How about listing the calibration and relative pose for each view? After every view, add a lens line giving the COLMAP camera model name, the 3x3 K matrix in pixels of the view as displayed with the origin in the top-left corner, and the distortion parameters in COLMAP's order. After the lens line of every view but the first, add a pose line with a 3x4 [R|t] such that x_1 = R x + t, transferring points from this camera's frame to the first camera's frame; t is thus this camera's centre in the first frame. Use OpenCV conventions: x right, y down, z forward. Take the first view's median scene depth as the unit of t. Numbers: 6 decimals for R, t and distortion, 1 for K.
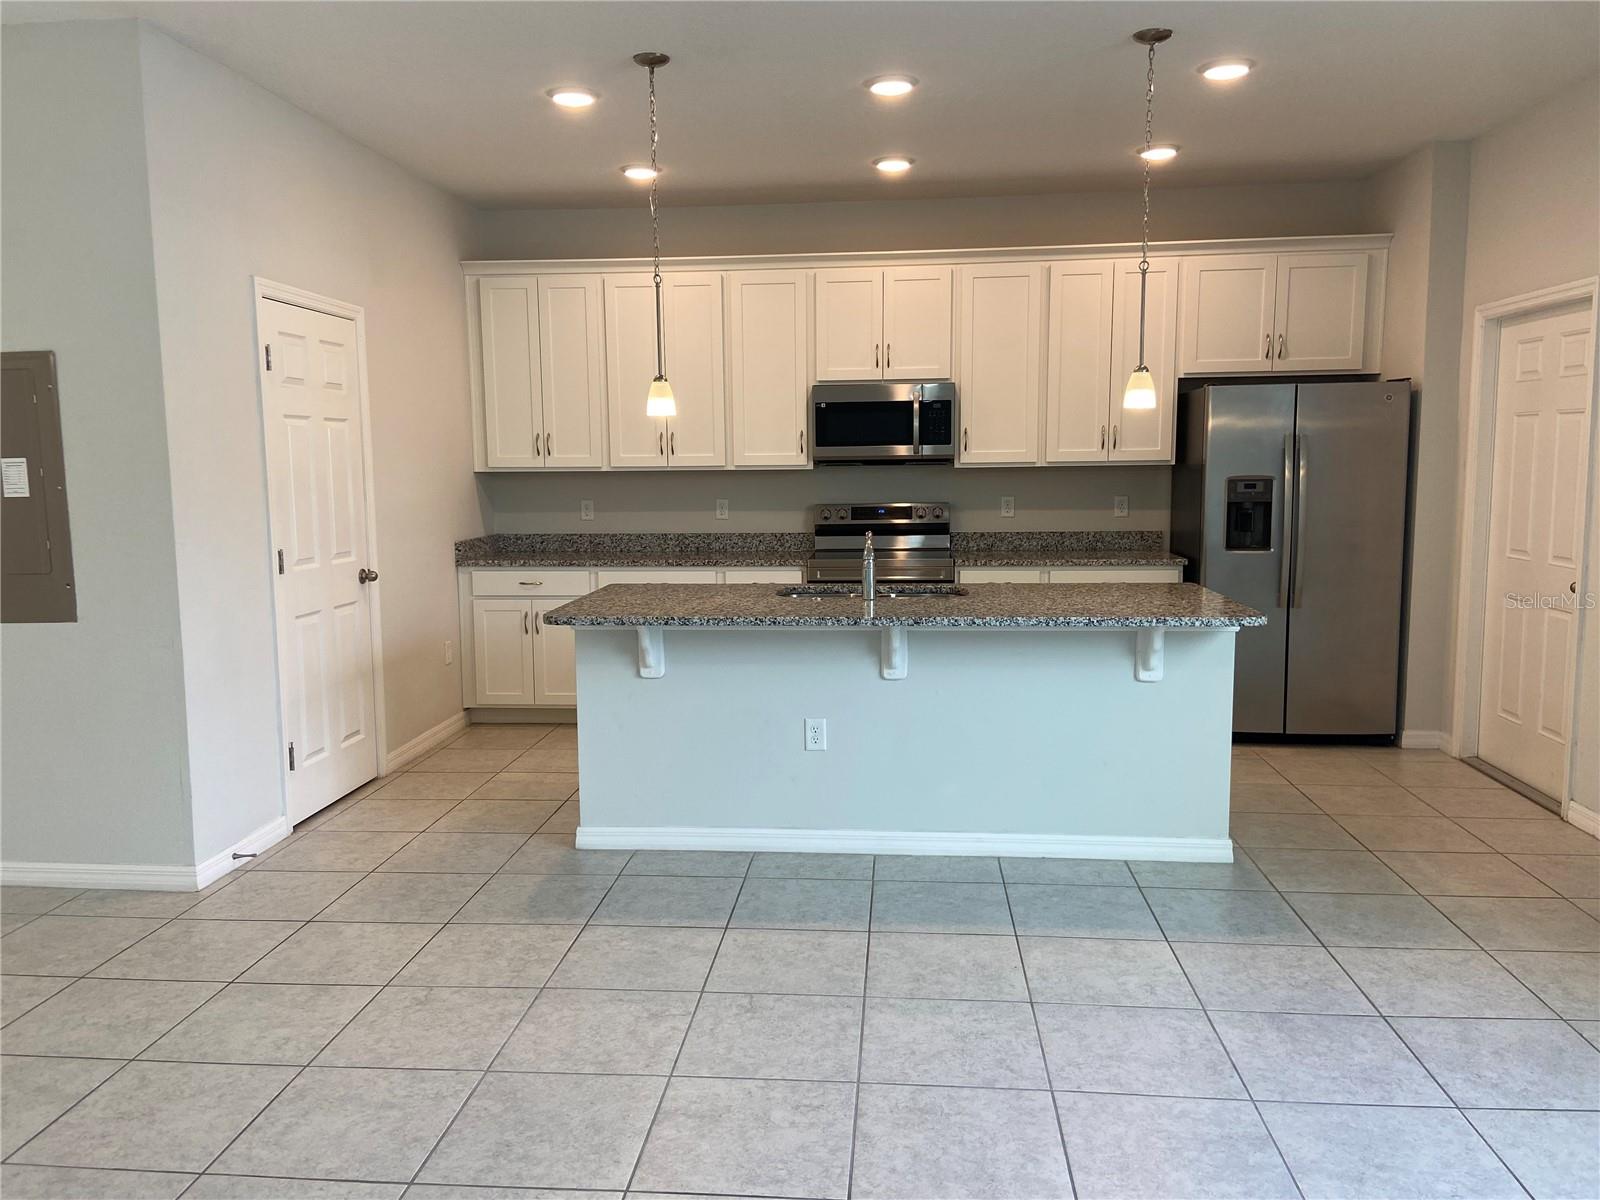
lens RADIAL K [[1198.7, 0, 803.2], [0, 1198.7, 589.3], [0, 0, 1]] dist [0.136954, -0.176288]
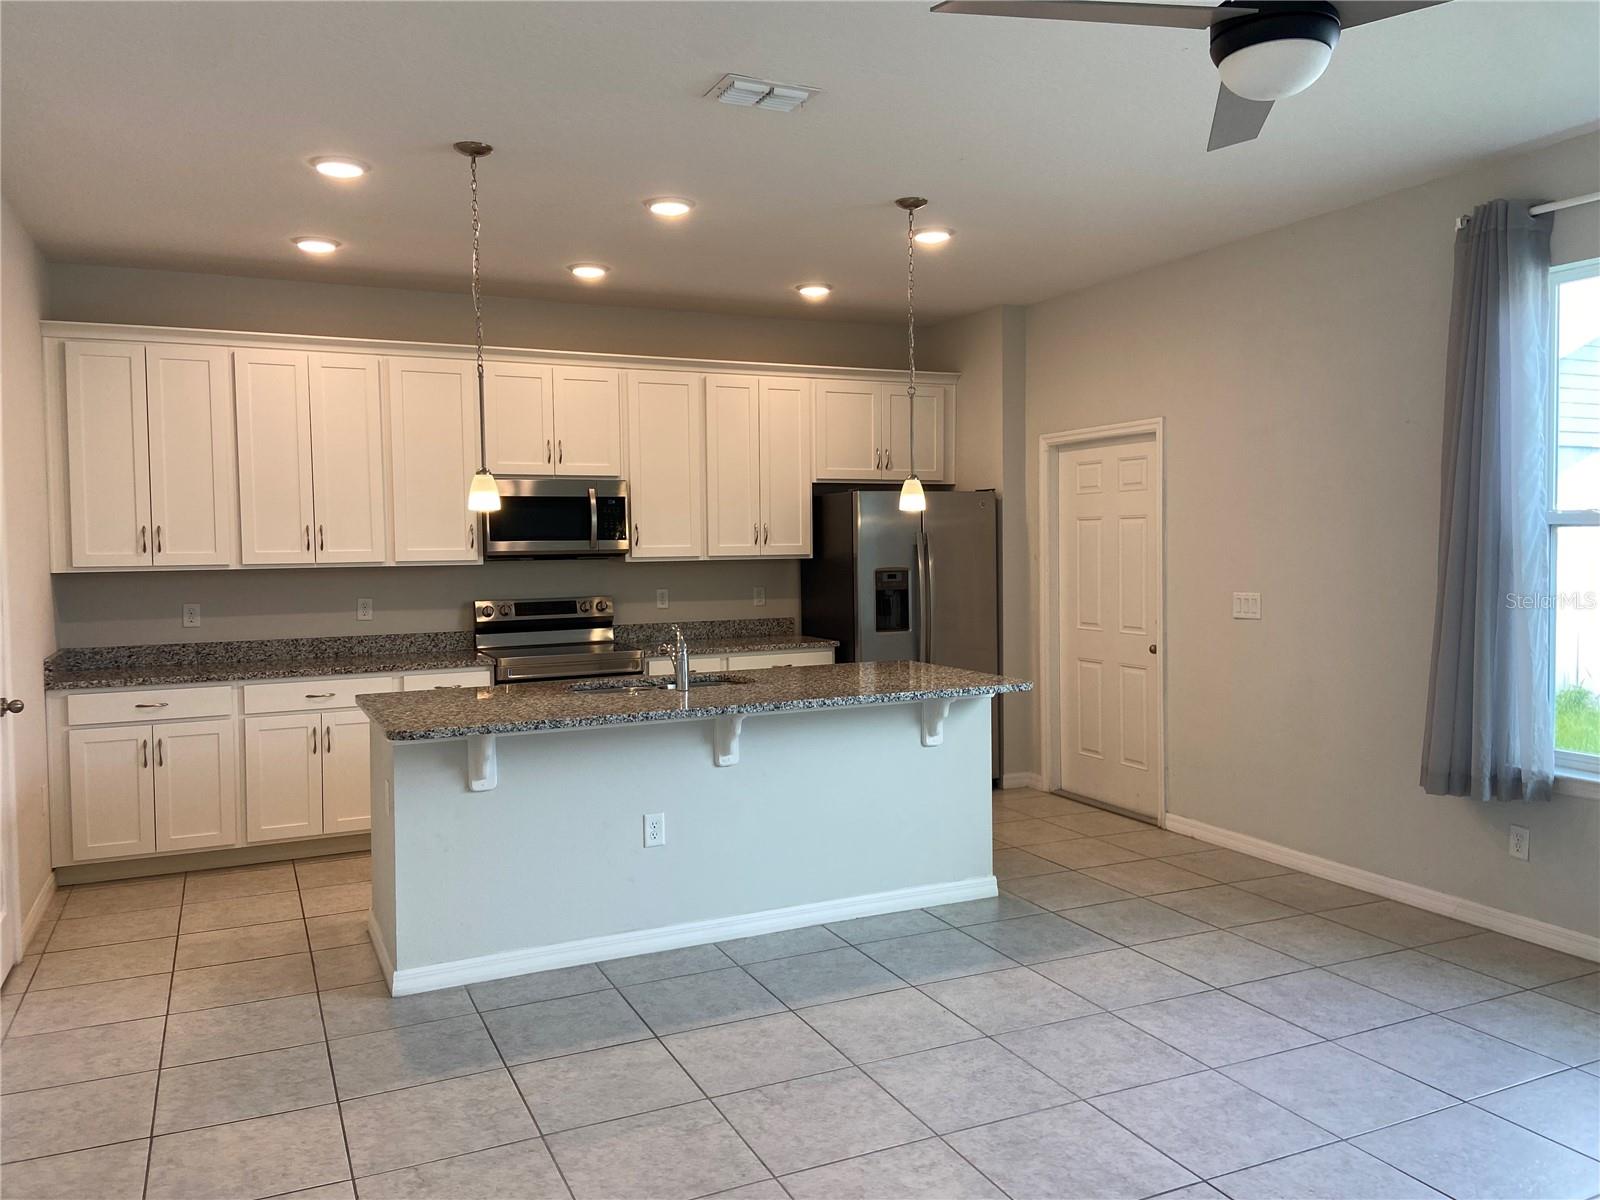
lens RADIAL K [[1198.7, 0, 803.2], [0, 1198.7, 589.3], [0, 0, 1]] dist [0.136954, -0.176288]
pose [[0.866565, -0.020965, 0.498623, -0.344155], [0.059073, 0.996402, -0.060770, -0.008866], [-0.495555, 0.082117, 0.864686, 0.053882]]
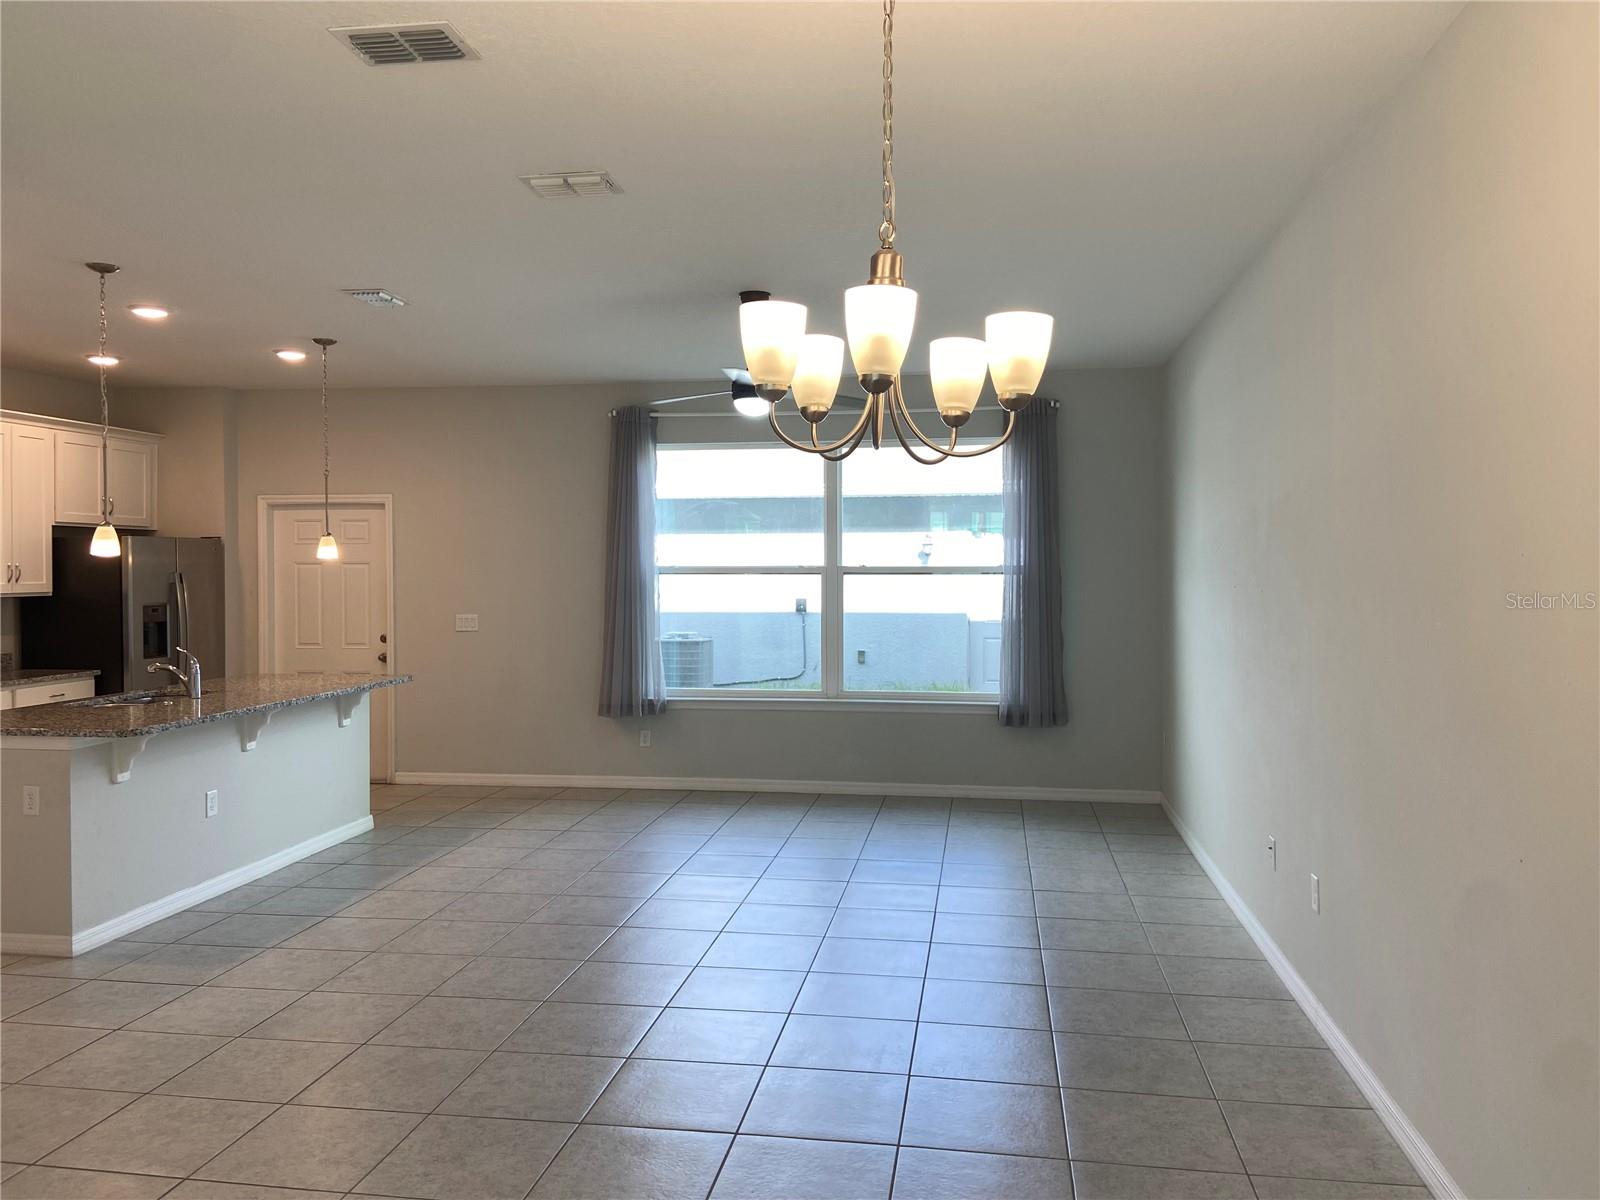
lens RADIAL K [[1196.8, 0, 791.6], [0, 1196.8, 581.5], [0, 0, 1]] dist [0.132711, -0.171423]
pose [[0.069514, -0.000918, 0.997581, -1.142965], [0.114079, 0.993447, -0.007035, -0.032265], [-0.991037, 0.114292, 0.069164, 0.245123]]
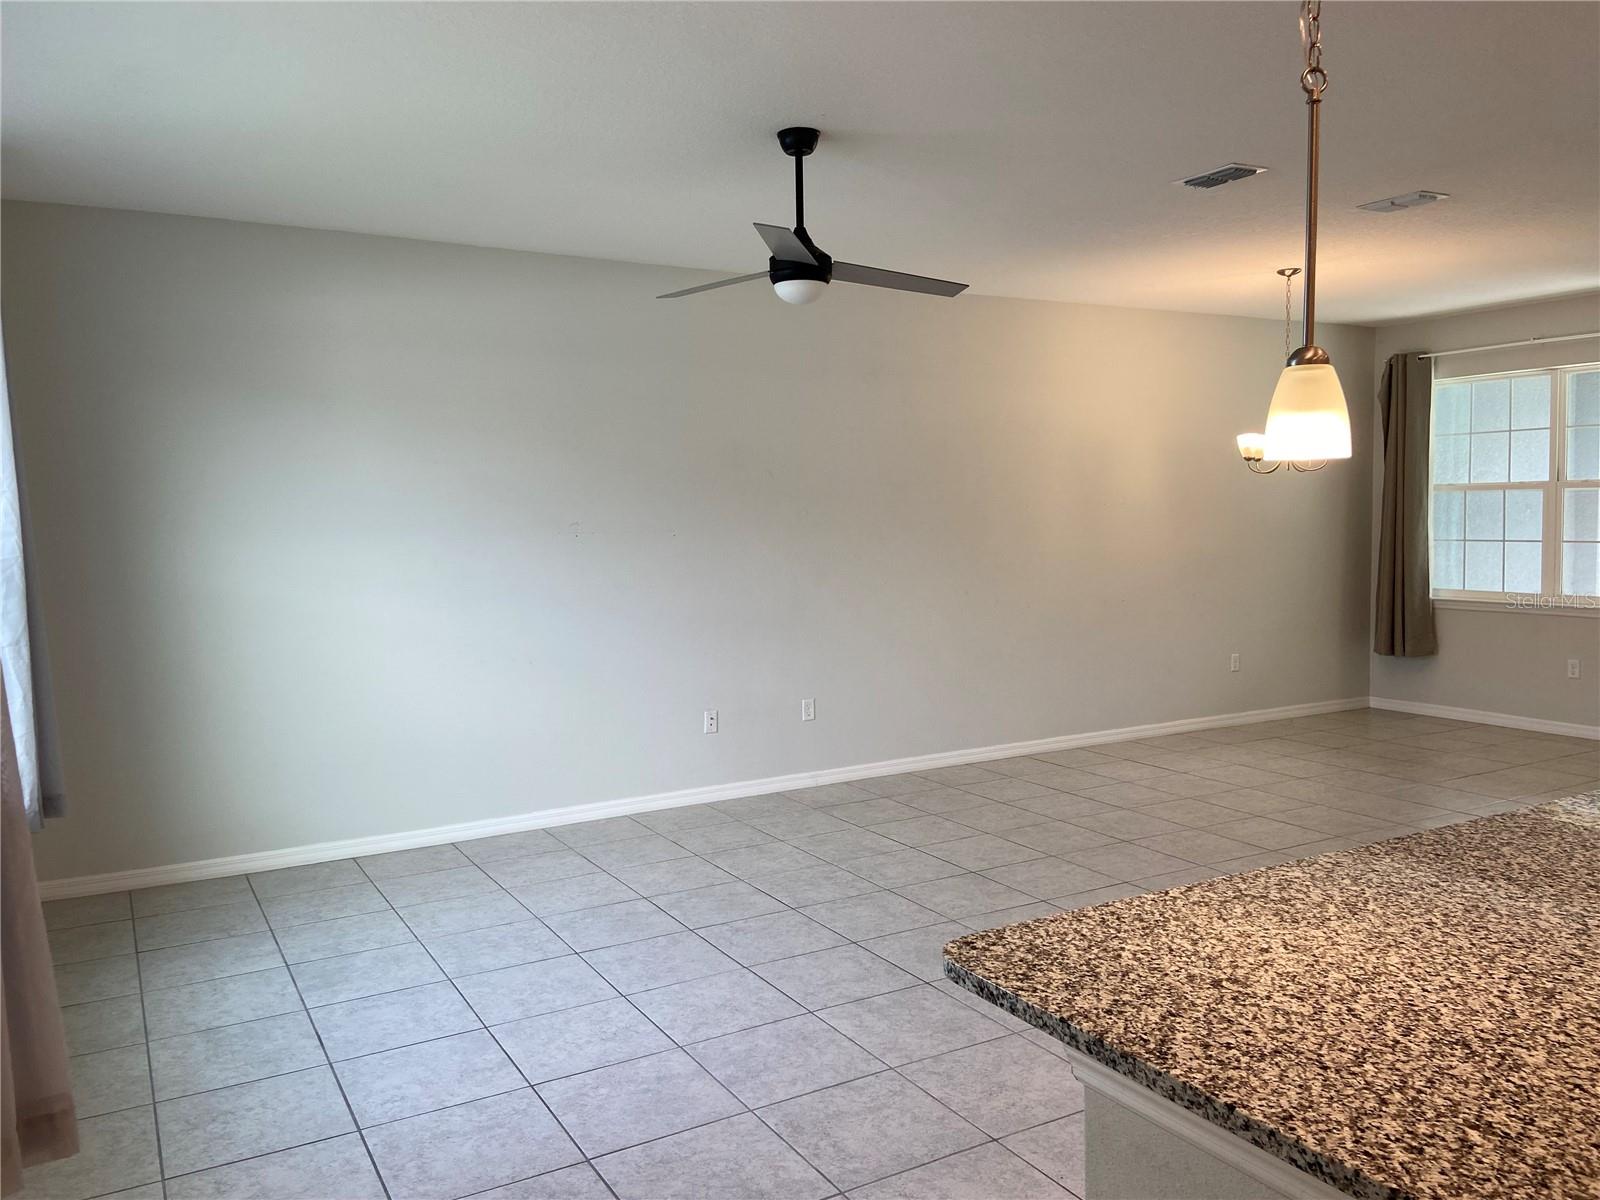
lens RADIAL K [[1198.7, 0, 803.2], [0, 1198.7, 589.3], [0, 0, 1]] dist [0.136954, -0.176288]
pose [[-0.815979, 0.060402, -0.574917, 0.548268], [-0.040122, 0.986211, 0.160558, -0.145303], [0.576687, 0.154078, -0.802304, 1.074721]]
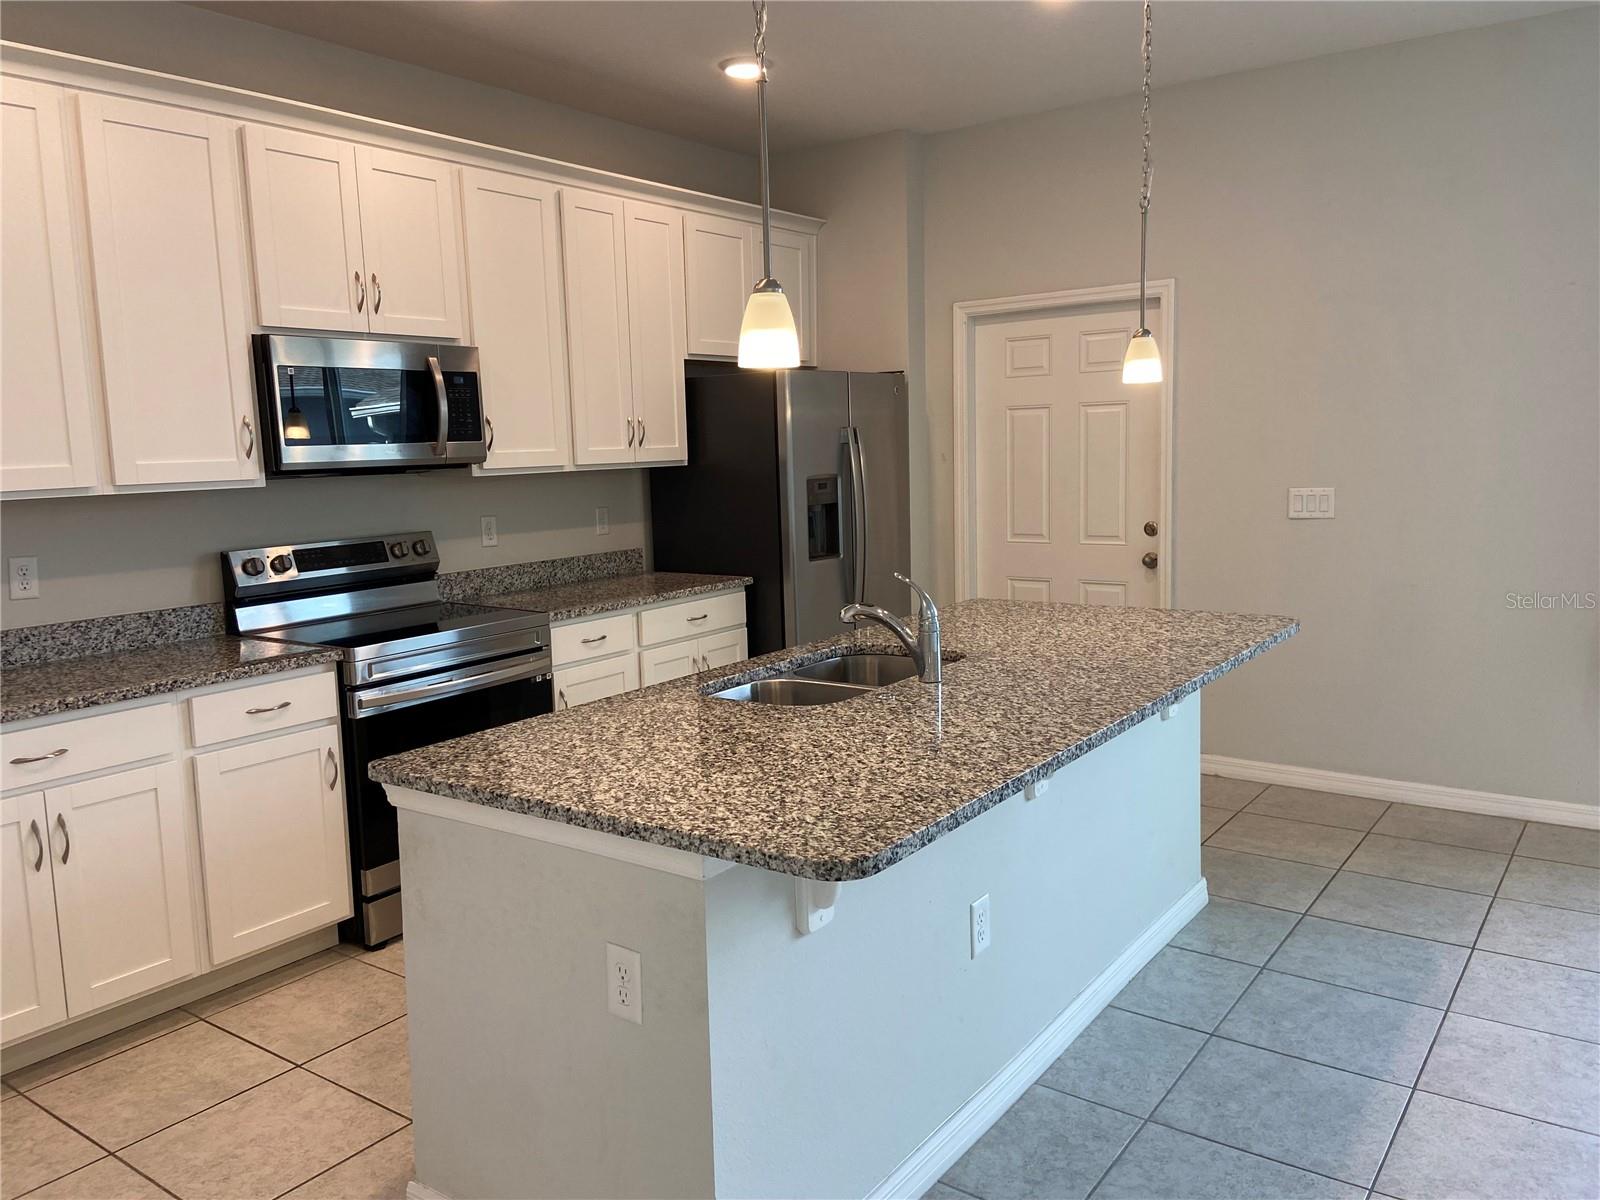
lens RADIAL K [[1199.6, 0, 778.7], [0, 1199.6, 591.5], [0, 0, 1]] dist [0.132059, -0.168184]
pose [[0.524629, -0.113476, 0.843734, -0.472776], [0.119722, 0.991062, 0.058849, -0.078192], [-0.842871, 0.070140, 0.533525, 0.691985]]
